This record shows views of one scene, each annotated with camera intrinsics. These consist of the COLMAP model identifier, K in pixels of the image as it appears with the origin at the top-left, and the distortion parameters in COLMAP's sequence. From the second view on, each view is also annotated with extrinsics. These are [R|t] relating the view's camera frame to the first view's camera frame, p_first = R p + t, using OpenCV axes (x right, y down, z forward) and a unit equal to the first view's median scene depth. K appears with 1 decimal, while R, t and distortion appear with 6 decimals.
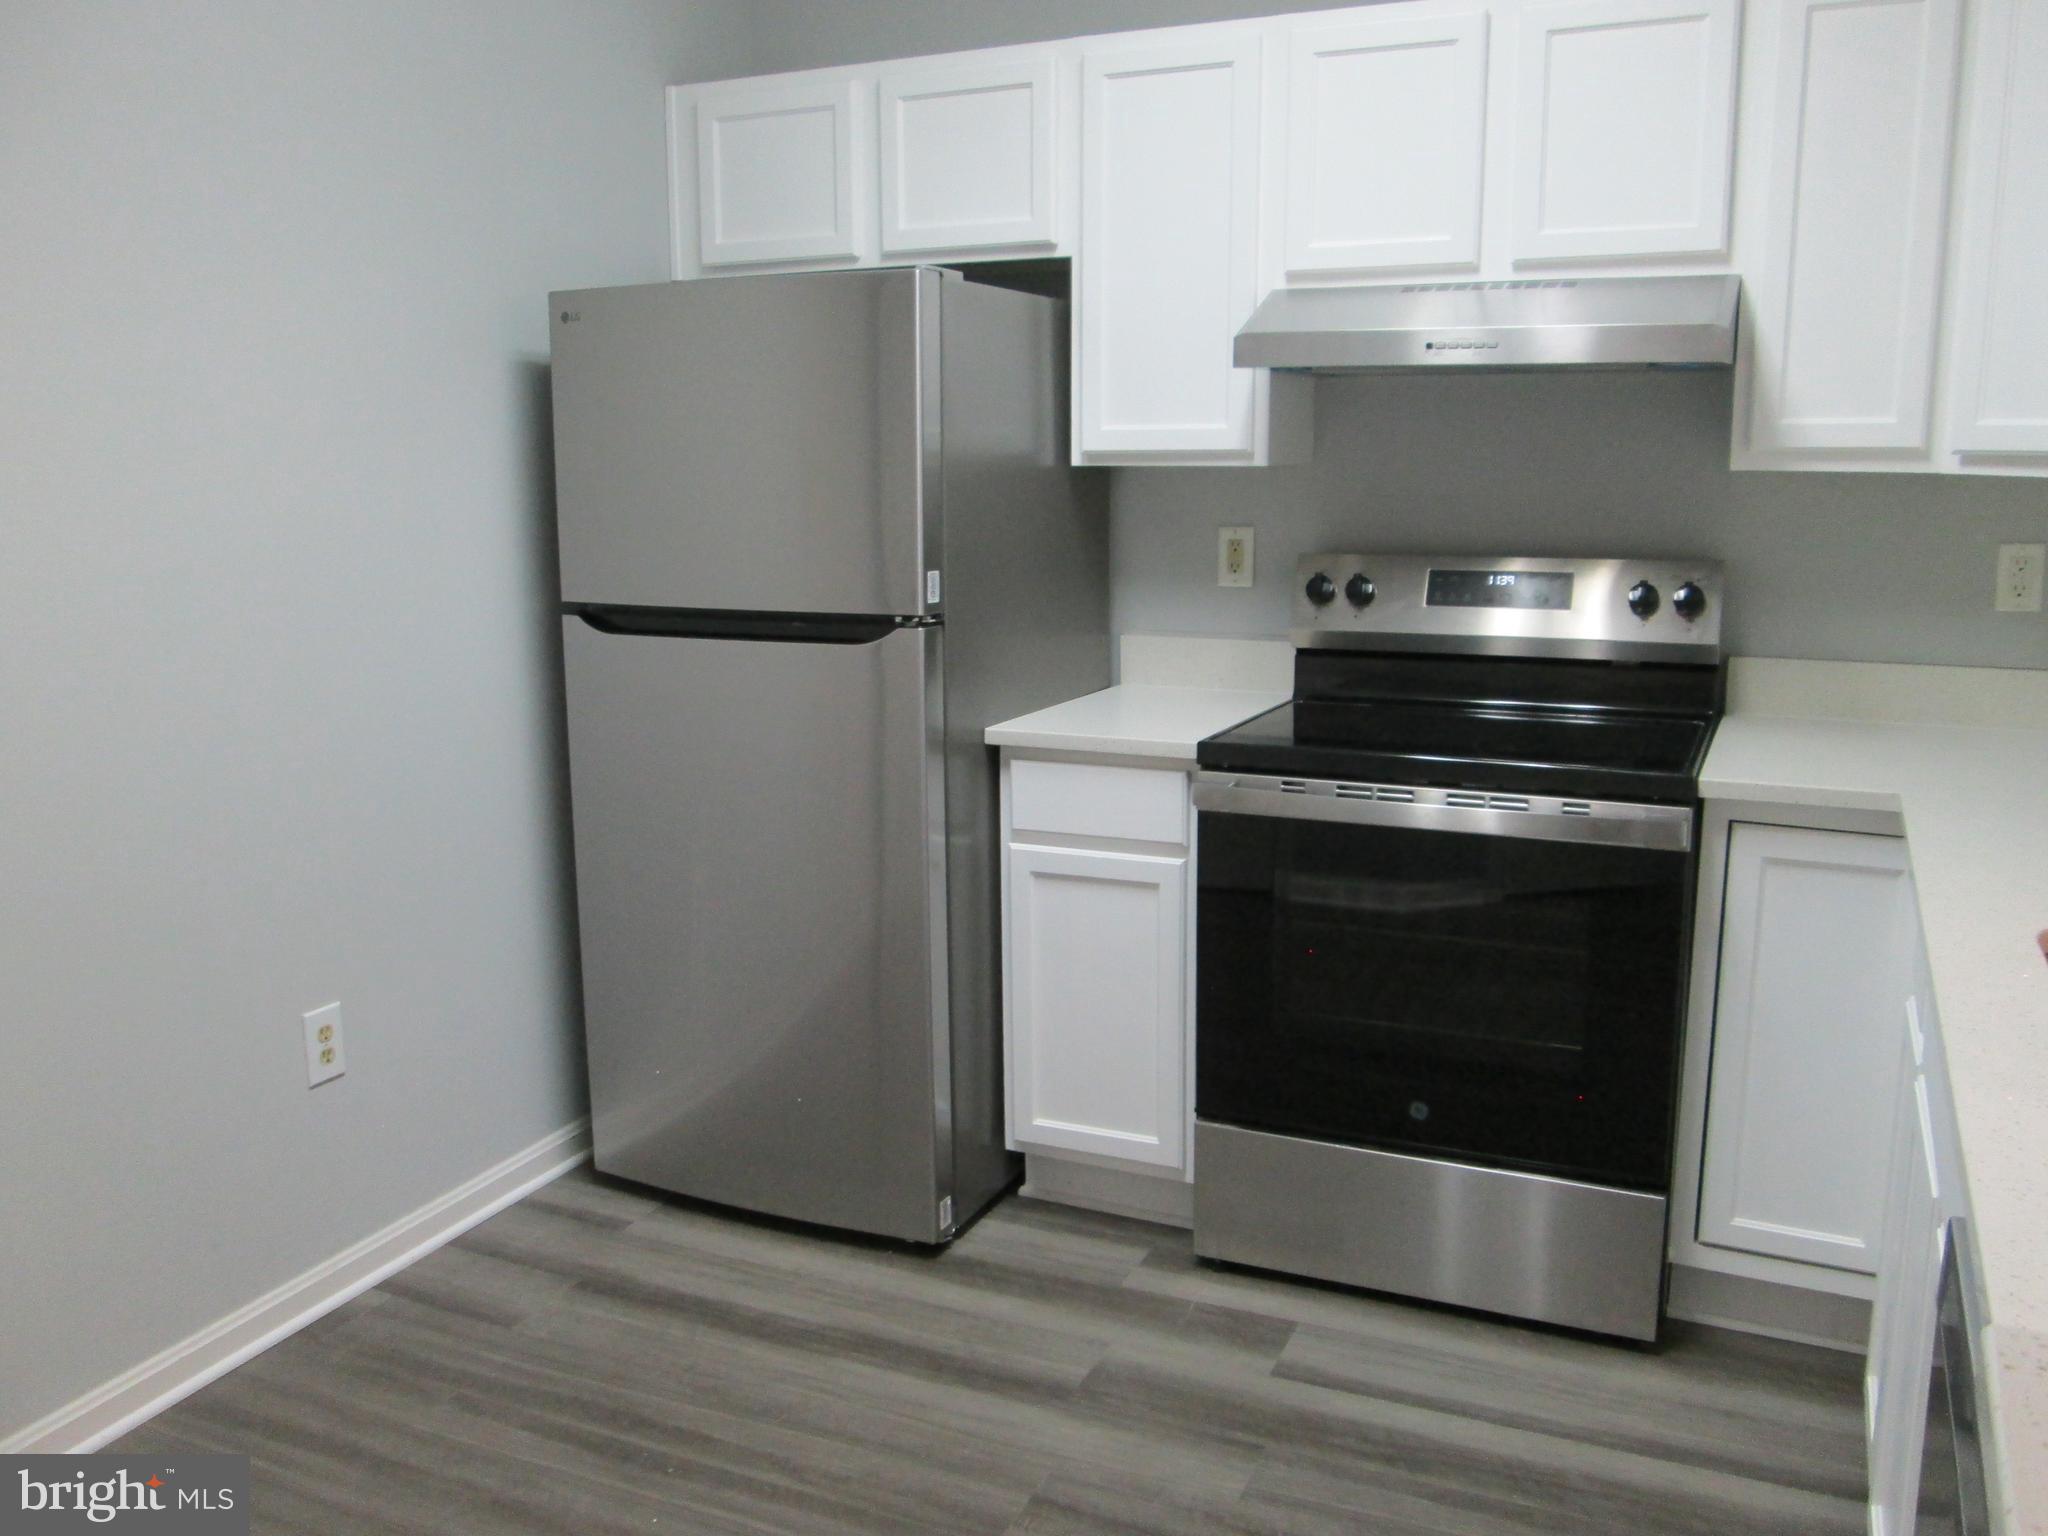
lens RADIAL K [[1702.2, 0, 1027.9], [0, 1702.2, 775.7], [0, 0, 1]] dist [-0.108560, 0.118452]
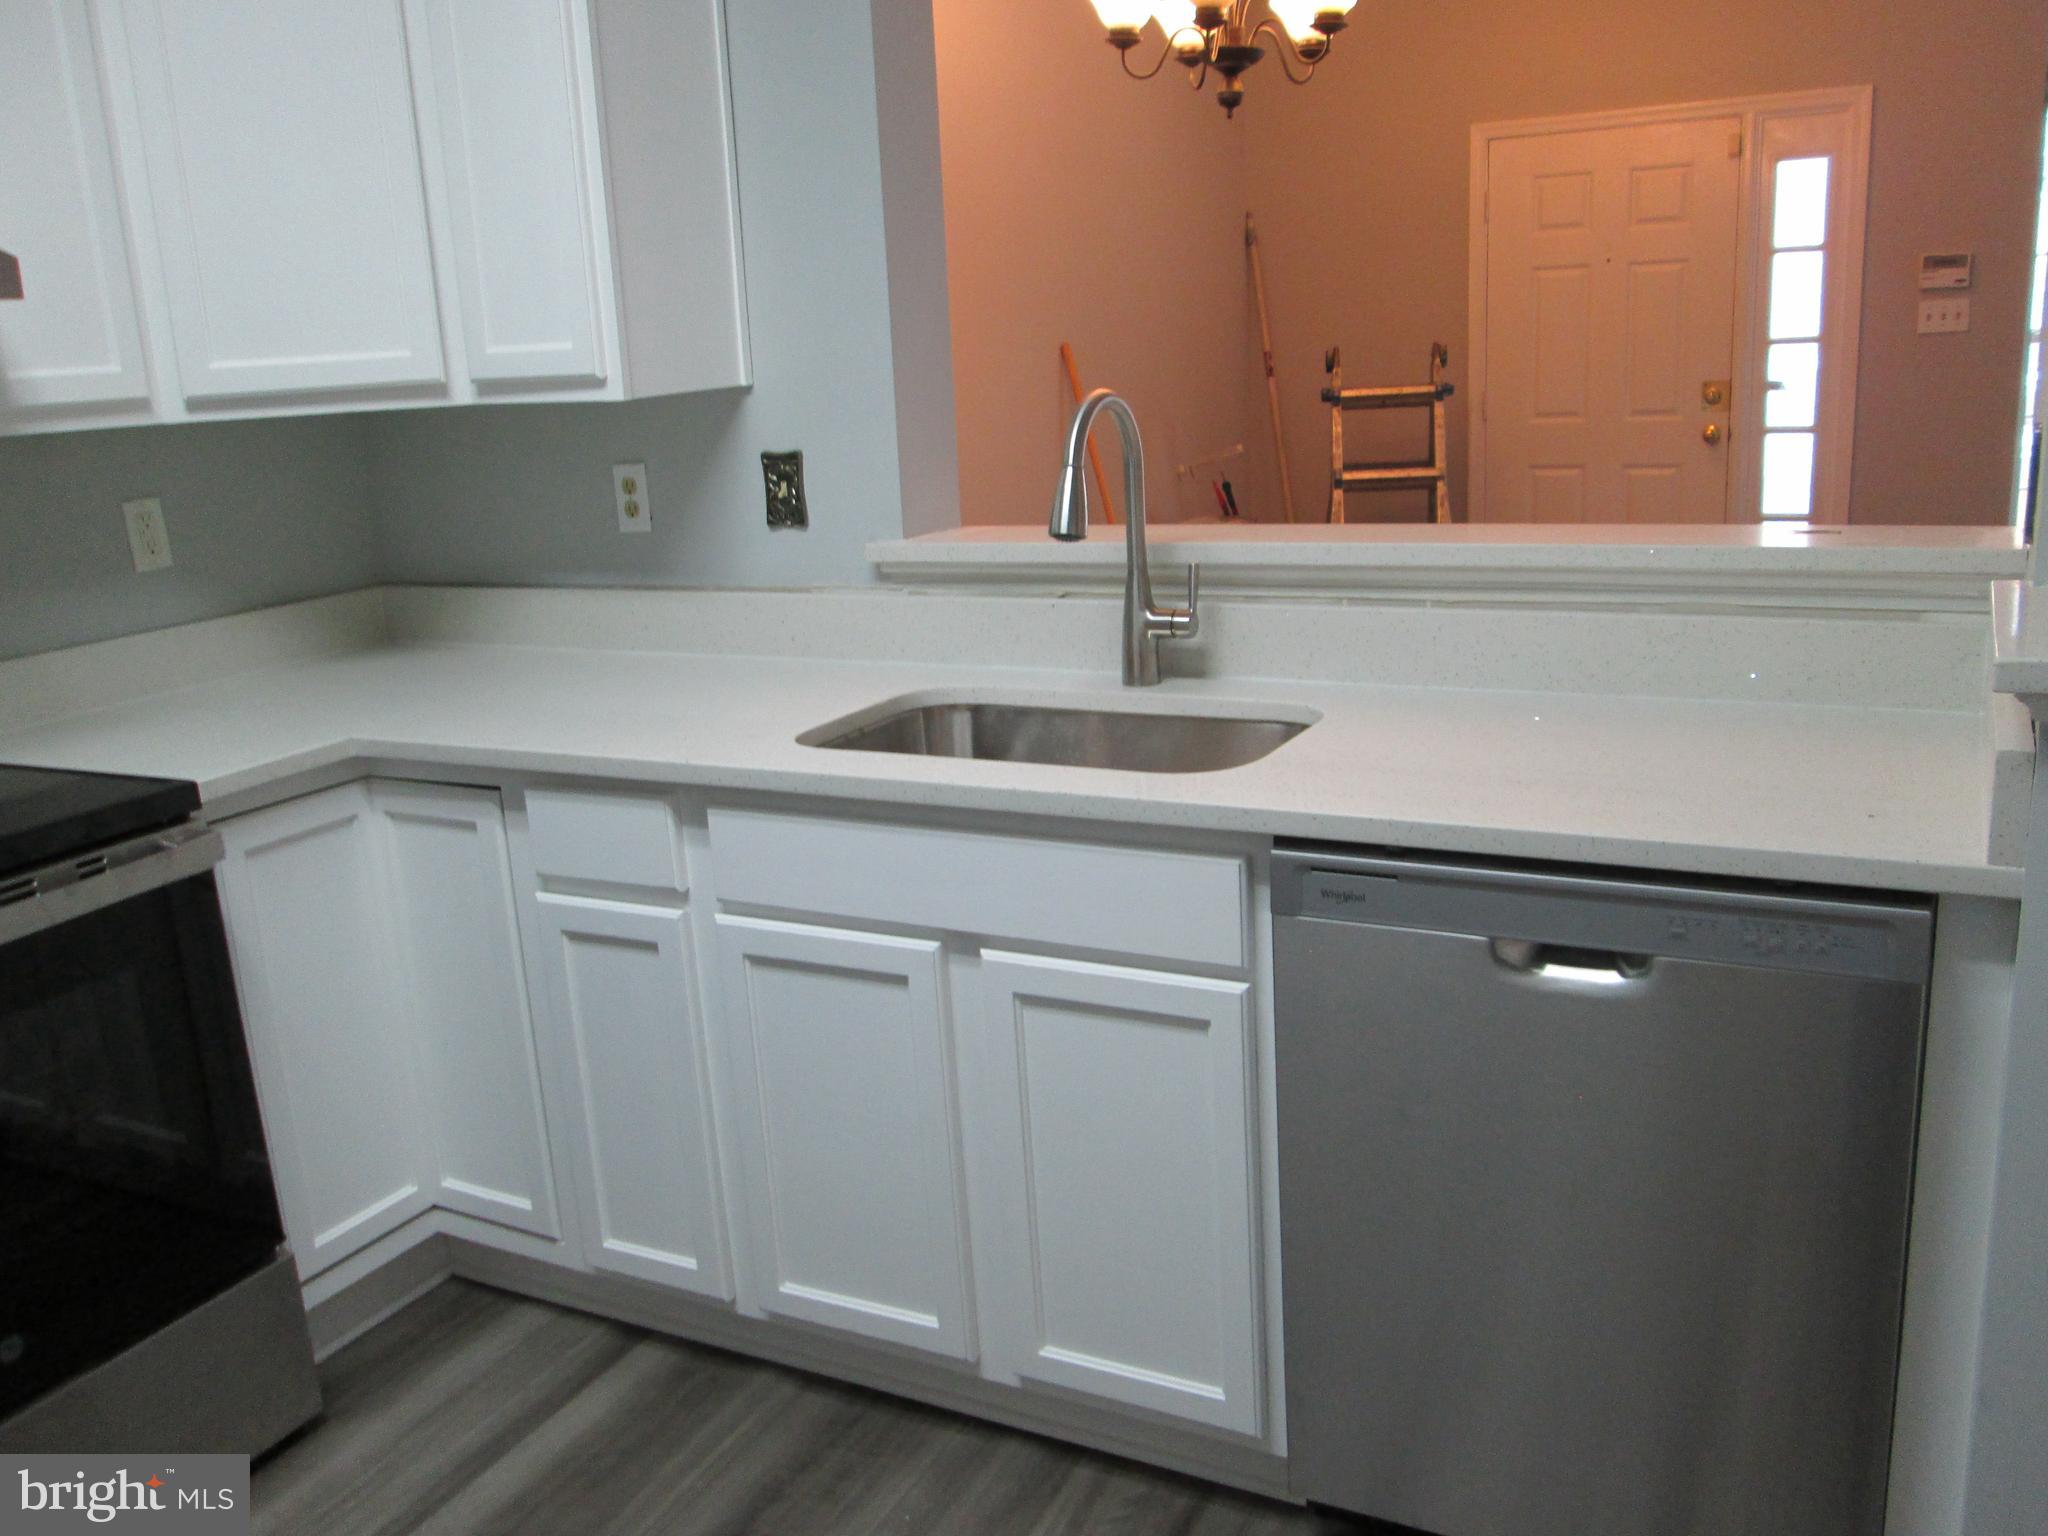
lens RADIAL K [[1702.2, 0, 1027.9], [0, 1702.2, 775.7], [0, 0, 1]] dist [-0.108560, 0.118452]
pose [[0.051764, -0.248605, 0.967221, -0.384304], [0.253605, 0.940042, 0.228047, -0.085368], [-0.965922, 0.233487, 0.111708, 0.468625]]
